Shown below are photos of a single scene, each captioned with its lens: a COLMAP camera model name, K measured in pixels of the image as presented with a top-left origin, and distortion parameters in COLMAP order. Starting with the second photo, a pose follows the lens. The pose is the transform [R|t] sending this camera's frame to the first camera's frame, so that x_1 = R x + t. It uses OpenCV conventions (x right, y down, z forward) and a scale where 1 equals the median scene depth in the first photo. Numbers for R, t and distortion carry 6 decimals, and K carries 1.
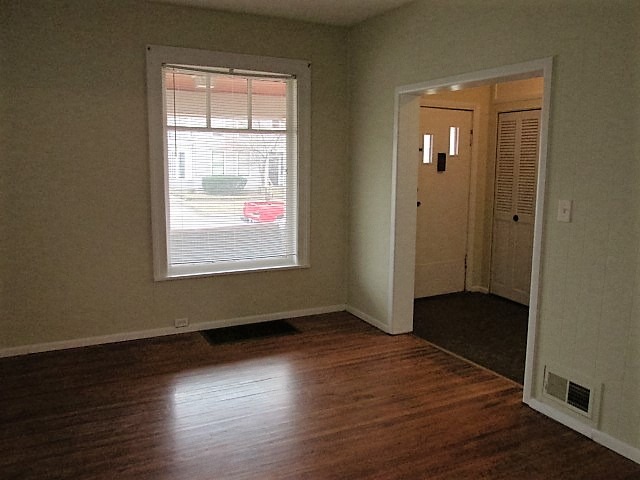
lens RADIAL K [[533.9, 0, 320.6], [0, 533.9, 238.5], [0, 0, 1]] dist [-0.026714, 0.006894]
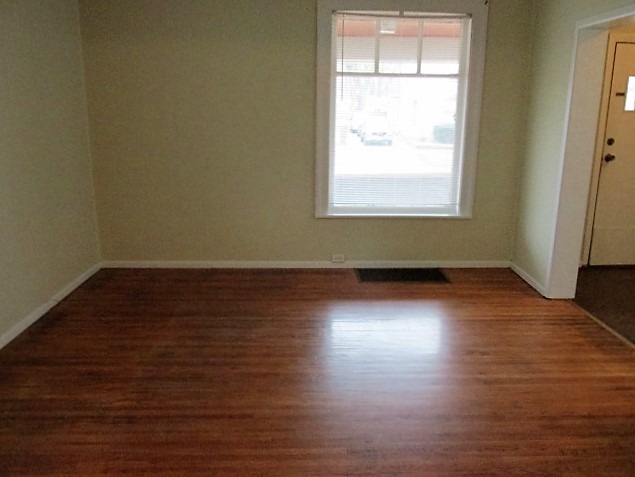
lens RADIAL K [[529.7, 0, 317.2], [0, 529.7, 239.8], [0, 0, 1]] dist [-0.026714, 0.006894]
pose [[0.905376, 0.105894, -0.411194, 0.136603], [-0.064698, 0.991499, 0.112885, 0.002307], [0.419652, -0.075600, 0.904531, 0.013450]]
